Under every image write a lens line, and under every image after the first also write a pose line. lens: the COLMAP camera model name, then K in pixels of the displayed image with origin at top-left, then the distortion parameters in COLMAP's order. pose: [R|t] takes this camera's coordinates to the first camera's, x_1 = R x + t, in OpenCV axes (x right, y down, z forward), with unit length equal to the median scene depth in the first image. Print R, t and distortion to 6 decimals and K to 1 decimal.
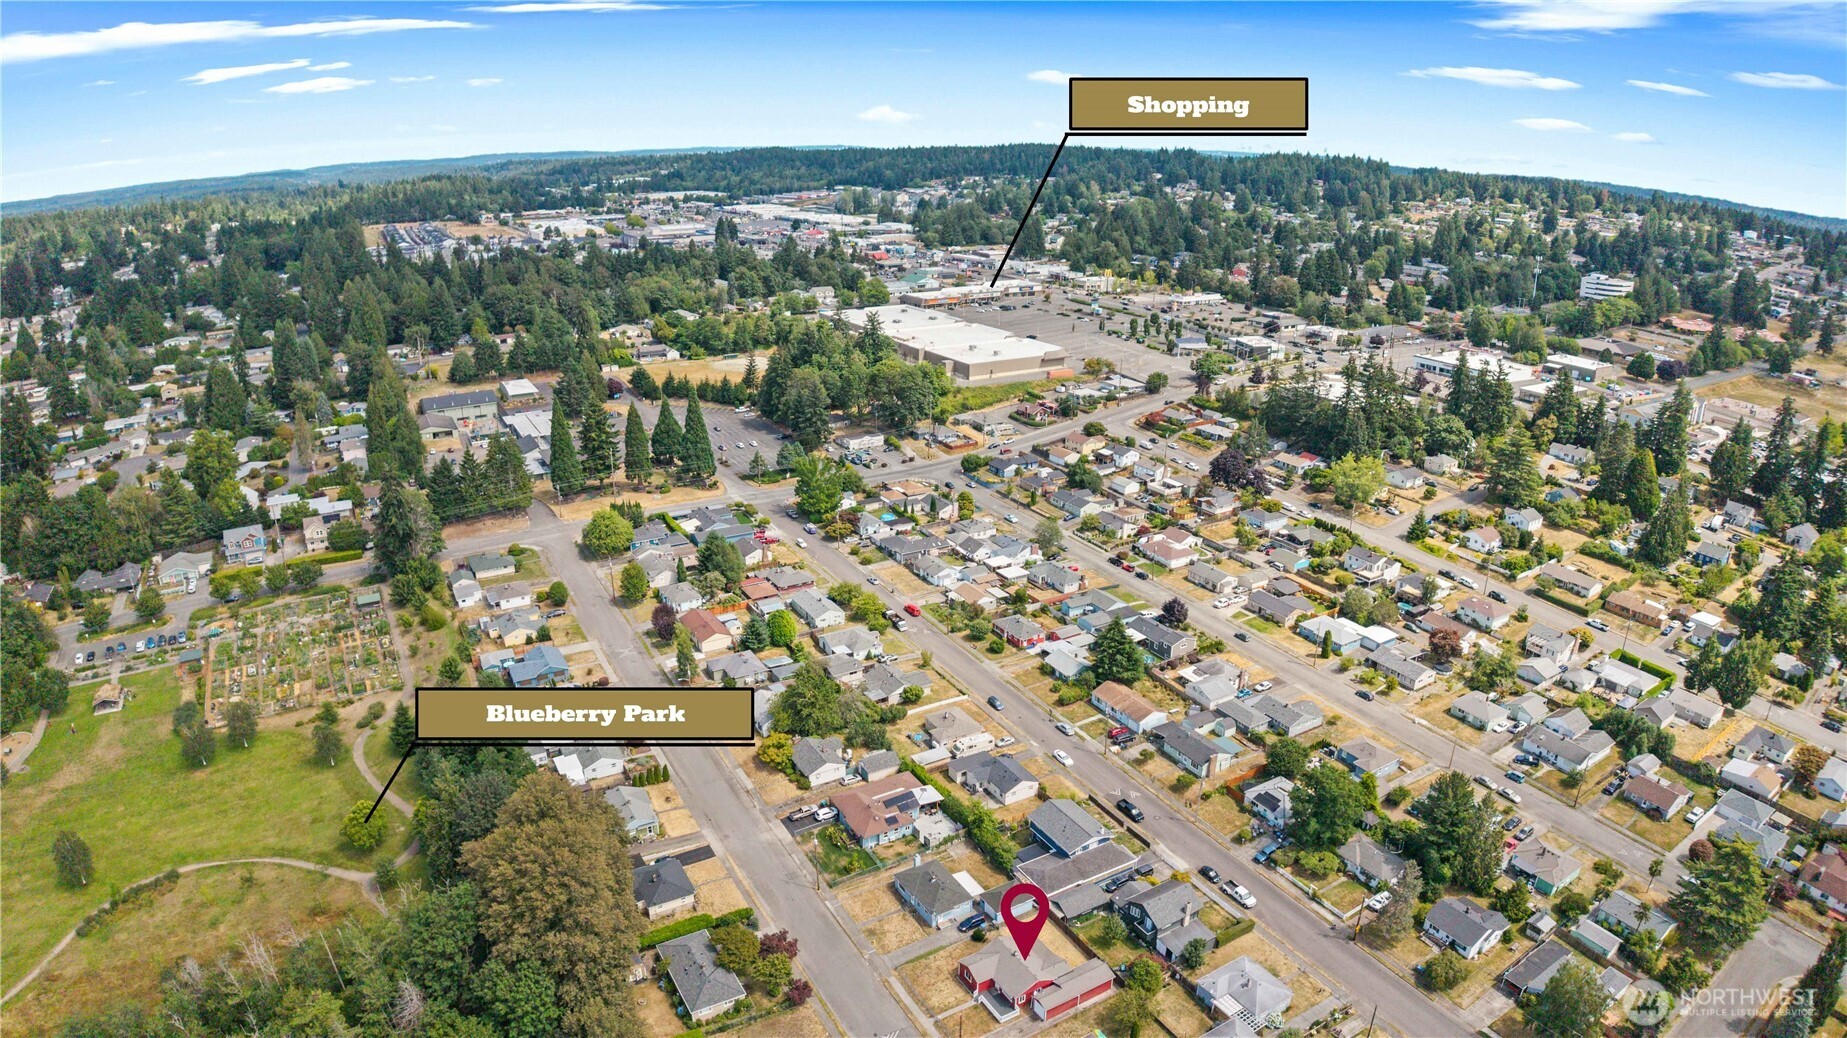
lens RADIAL K [[1118.9, 0, 923.5], [0, 1118.9, 519.0], [0, 0, 1]] dist [-0.133004, -0.000576]
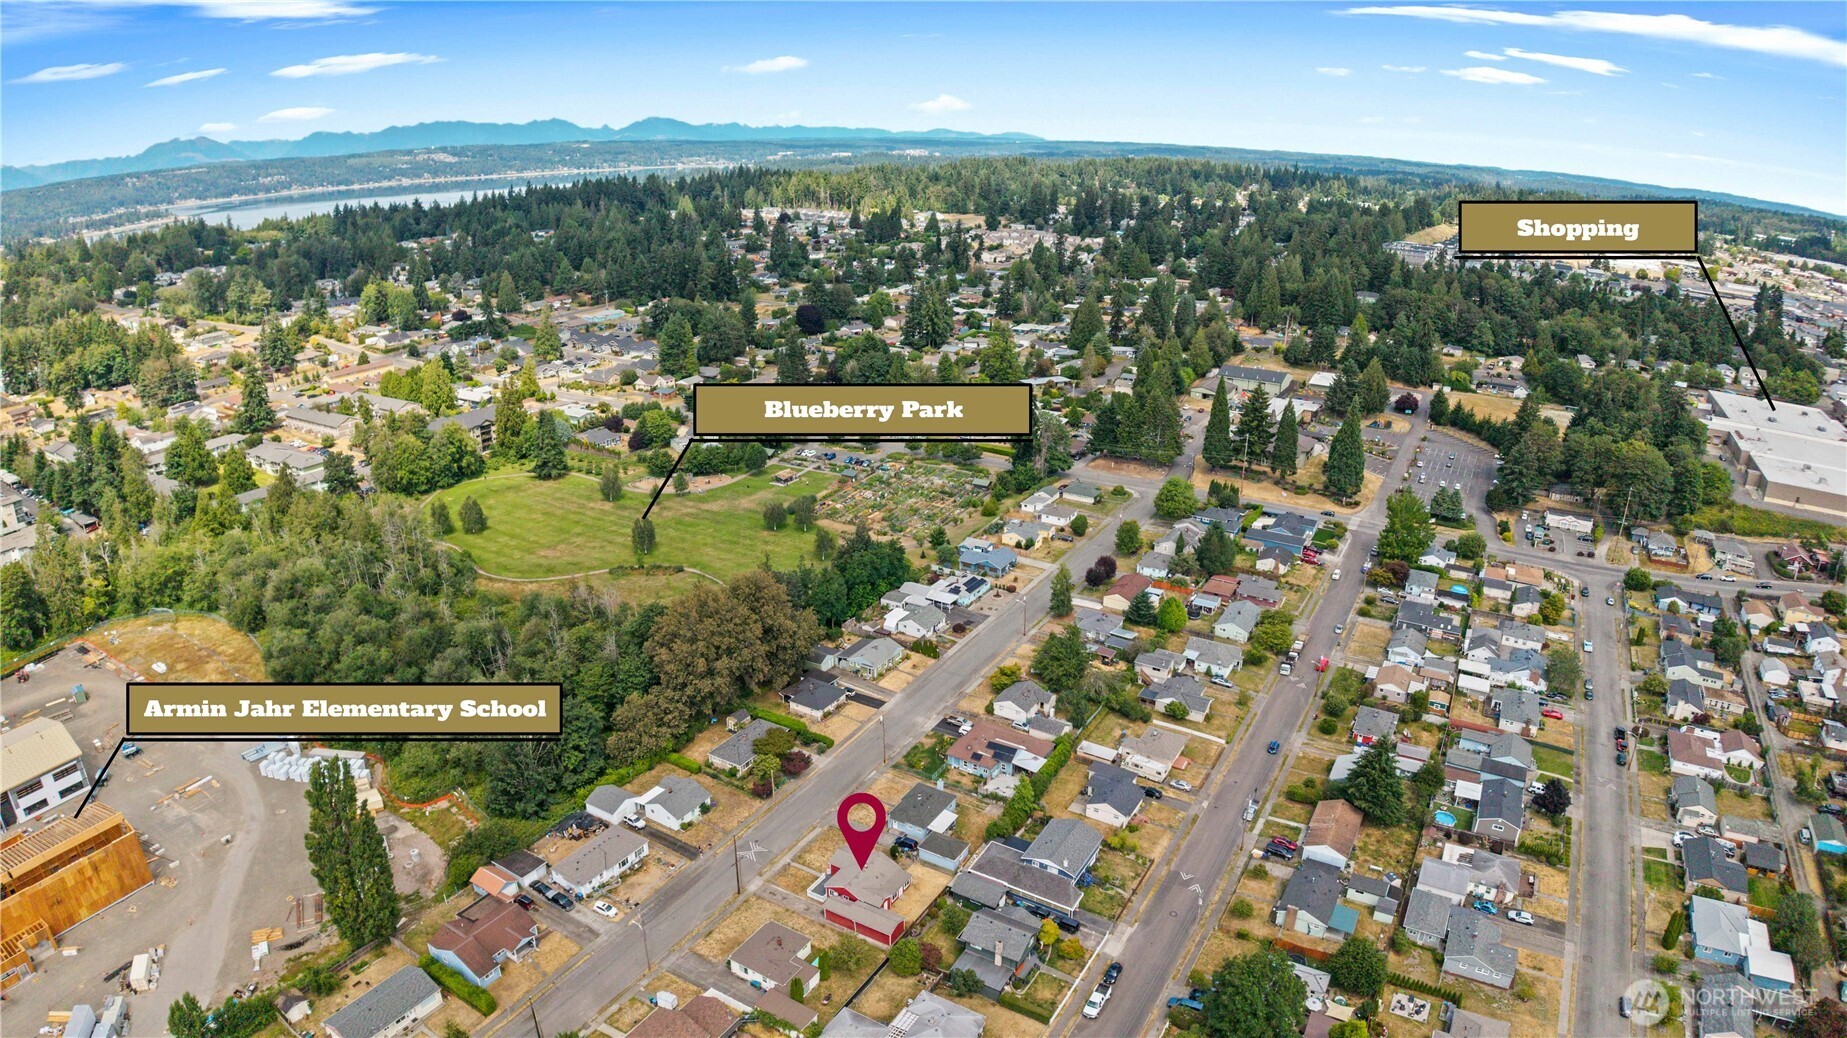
lens RADIAL K [[1118.9, 0, 923.5], [0, 1118.9, 519.0], [0, 0, 1]] dist [-0.133004, -0.000576]
pose [[0.471698, 0.296745, -0.830328, 0.540195], [-0.304177, 0.938627, 0.162650, -0.075653], [0.827634, 0.175845, 0.533011, 0.227661]]
